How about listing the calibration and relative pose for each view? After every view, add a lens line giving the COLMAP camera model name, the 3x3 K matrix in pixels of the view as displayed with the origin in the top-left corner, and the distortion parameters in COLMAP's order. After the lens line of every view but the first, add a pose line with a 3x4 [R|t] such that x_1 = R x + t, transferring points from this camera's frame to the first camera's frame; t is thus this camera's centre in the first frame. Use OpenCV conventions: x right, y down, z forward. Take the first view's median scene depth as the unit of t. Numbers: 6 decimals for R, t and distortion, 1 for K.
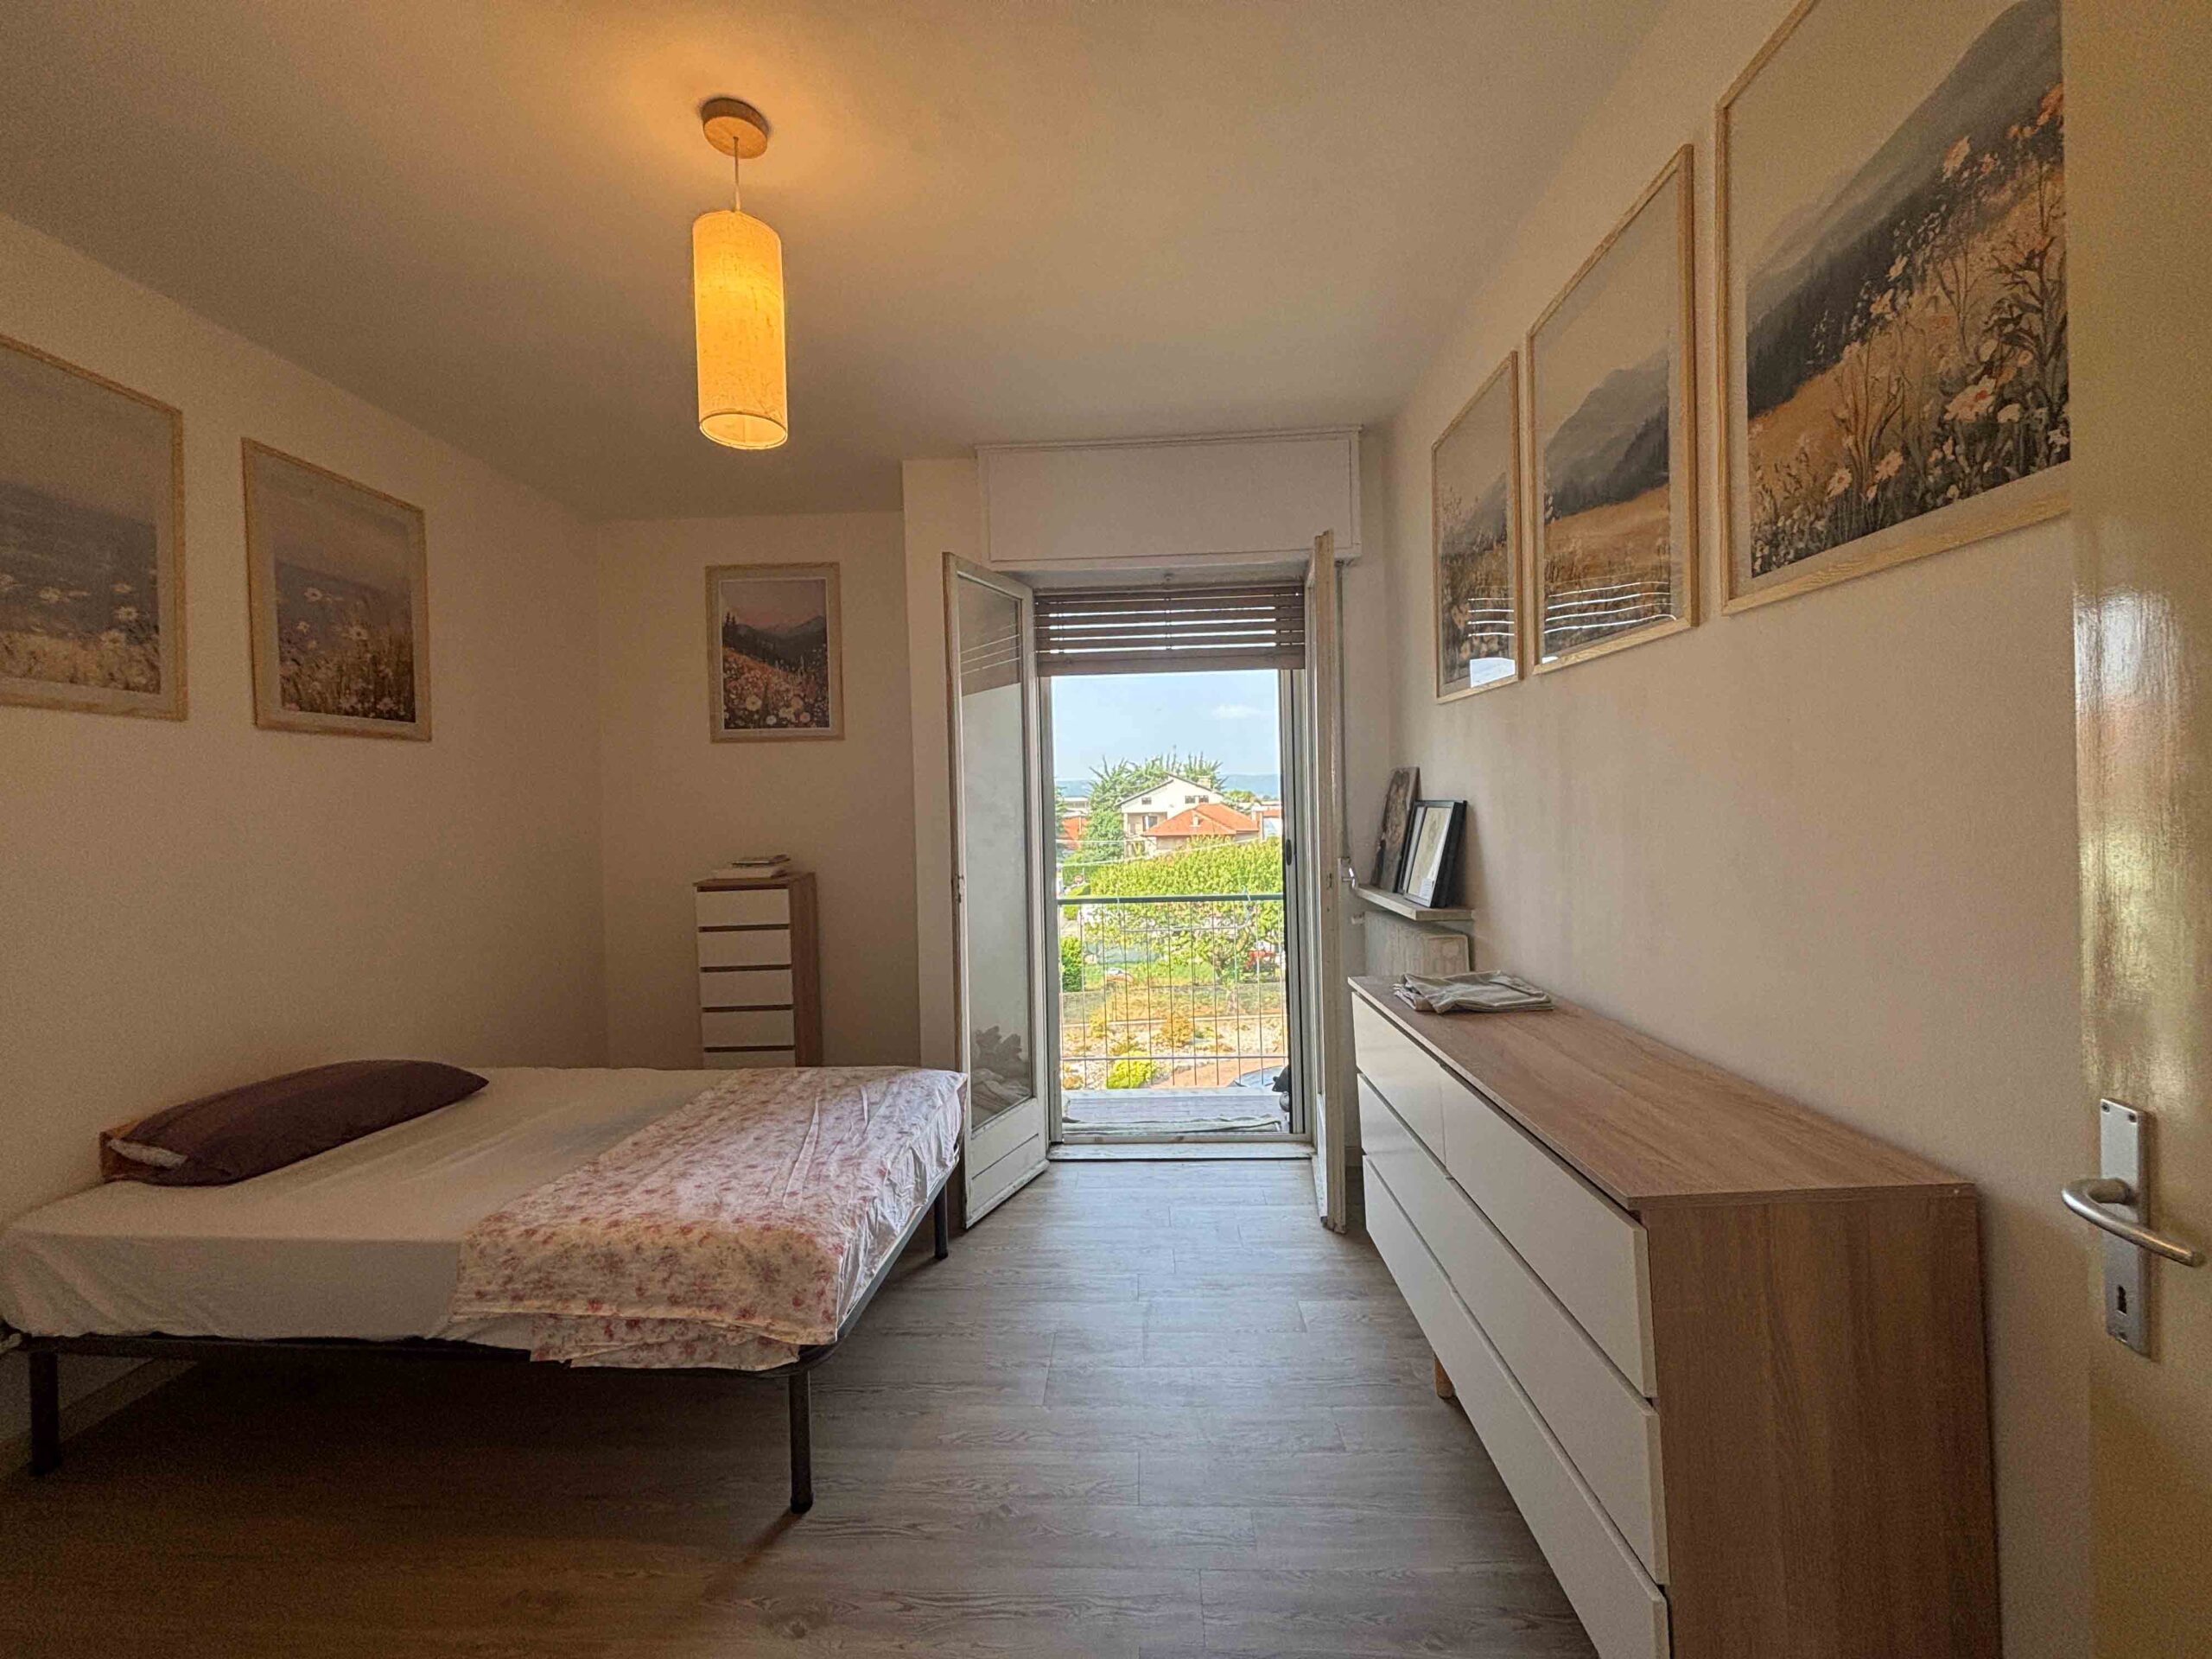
lens RADIAL K [[878.2, 0, 1110.8], [0, 878.2, 812.9], [0, 0, 1]] dist [0.010593, -0.004365]
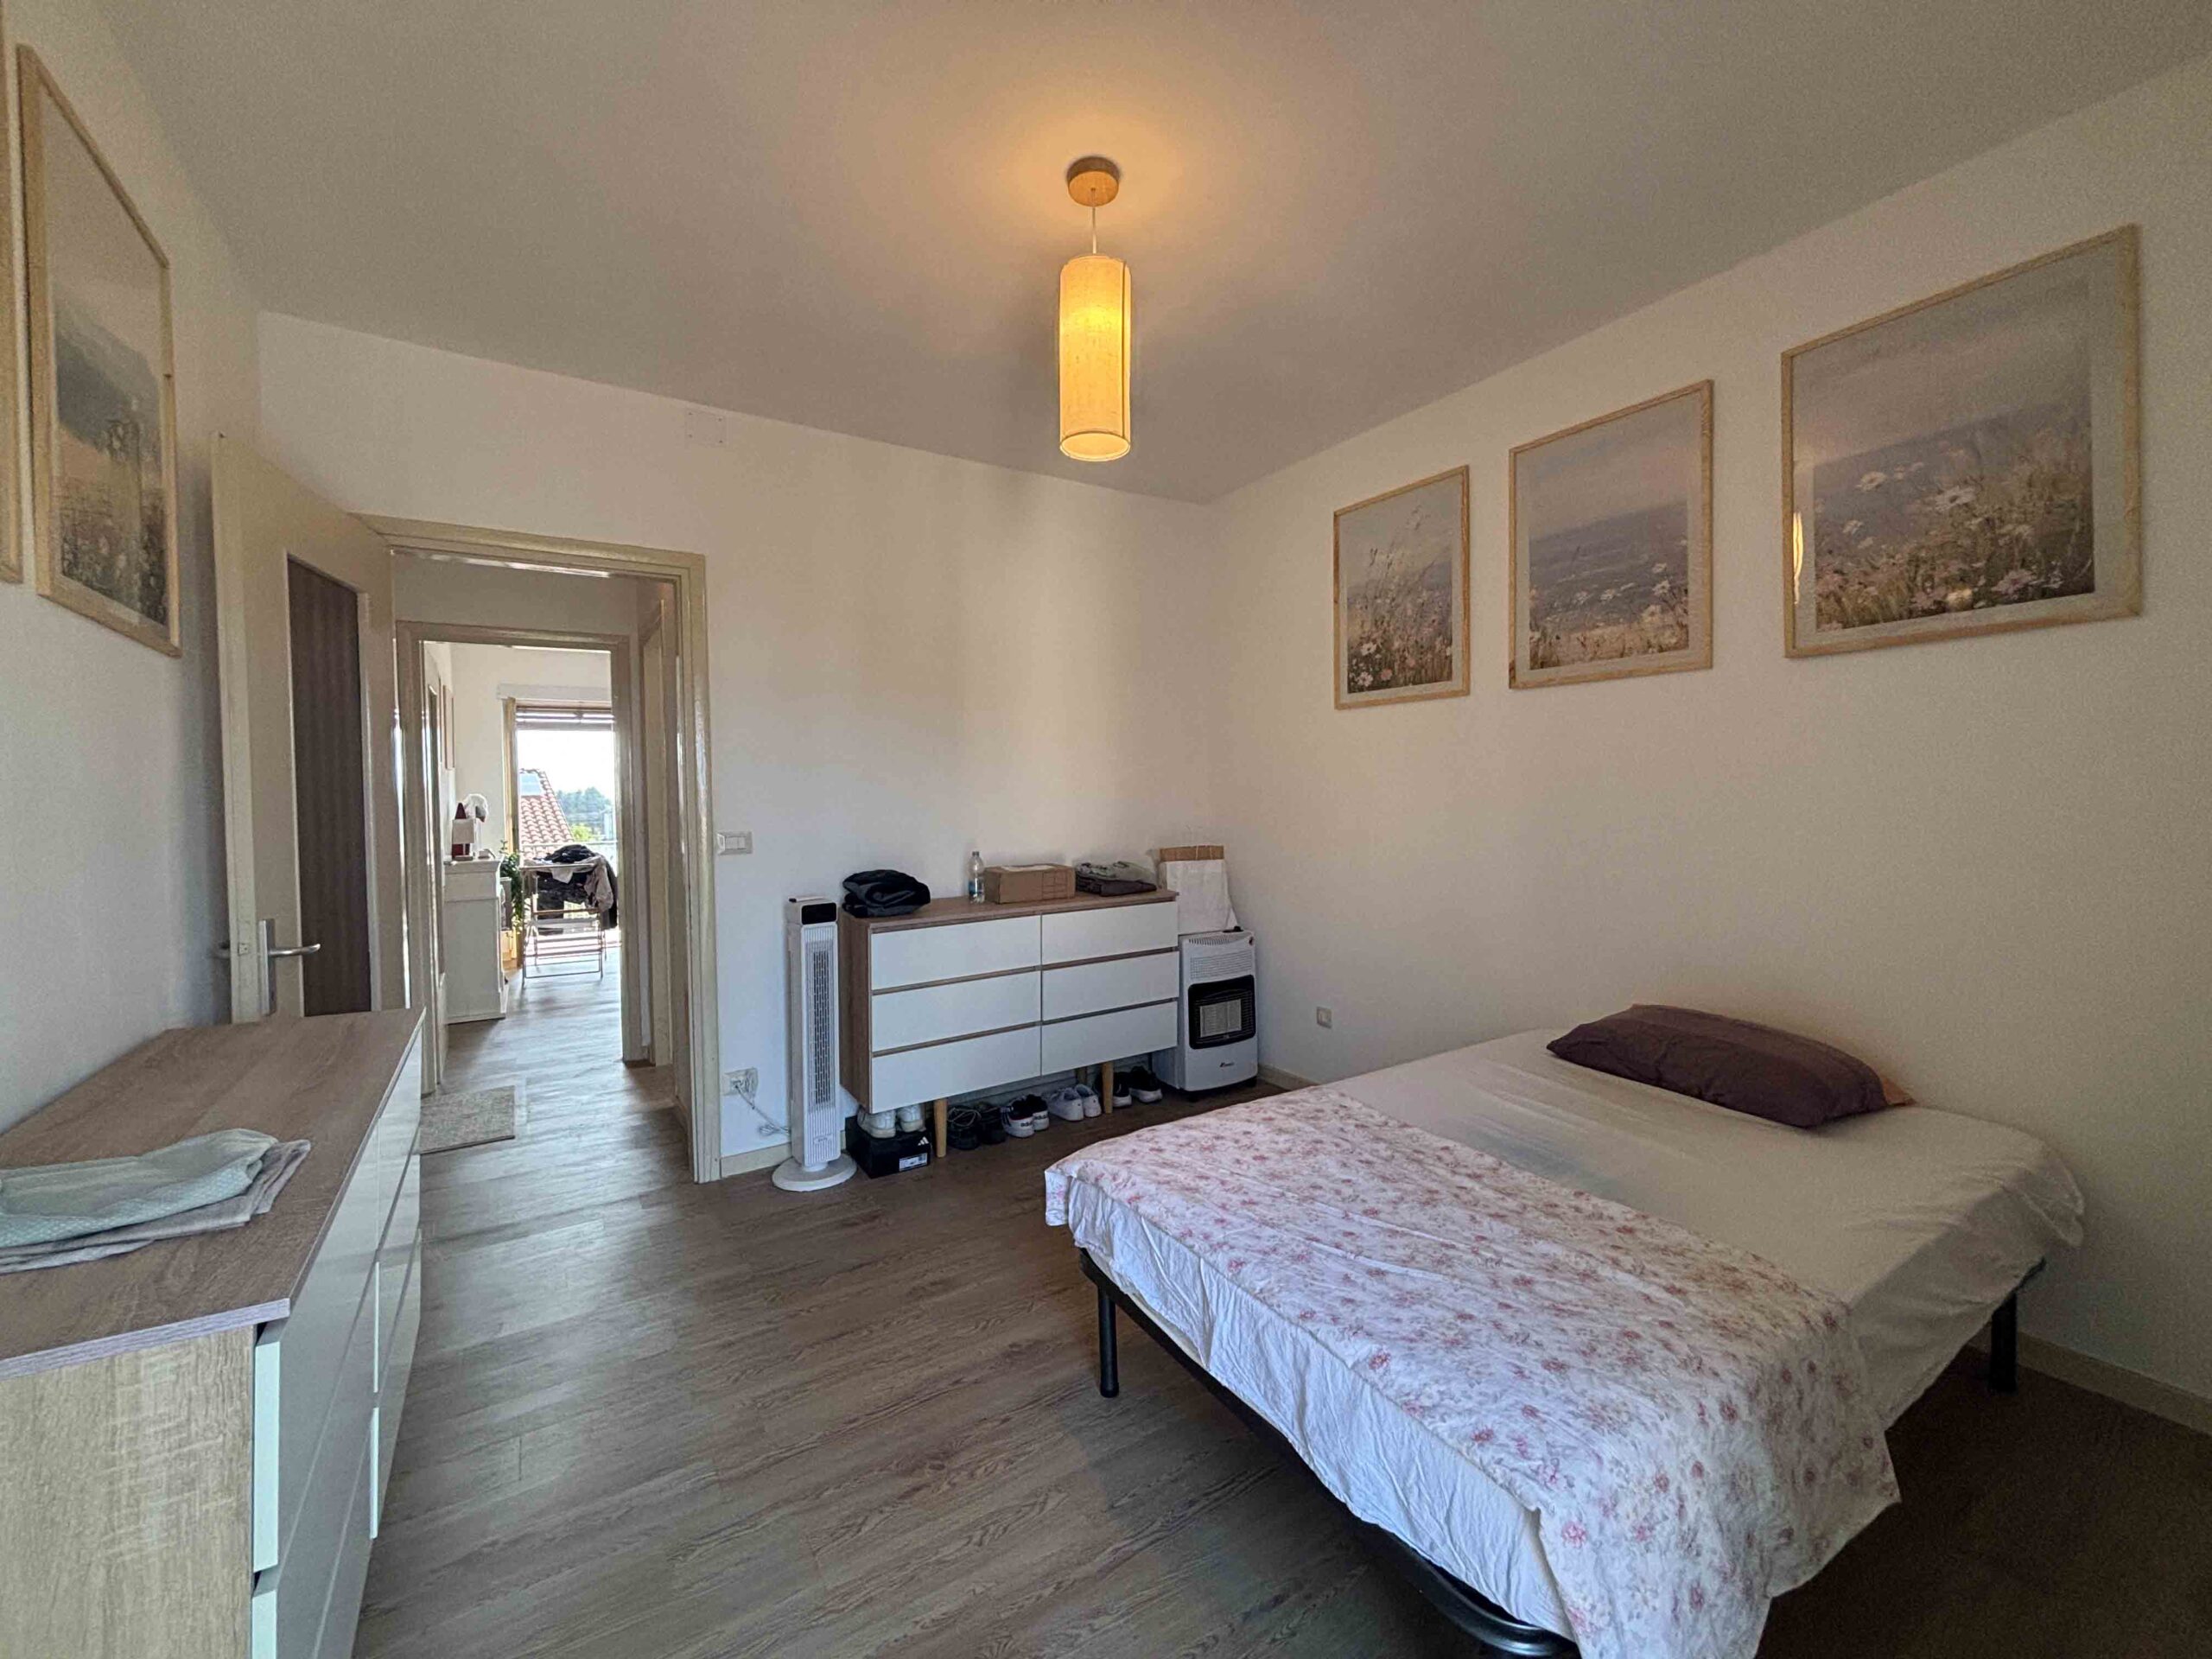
lens RADIAL K [[889.3, 0, 1099.1], [0, 889.3, 823.3], [0, 0, 1]] dist [0.000672, 0.000129]
pose [[-0.822536, 0.055202, -0.566027, 0.161540], [0.033531, 0.998254, 0.048629, 0.006669], [0.567723, 0.021019, -0.822951, 1.181637]]
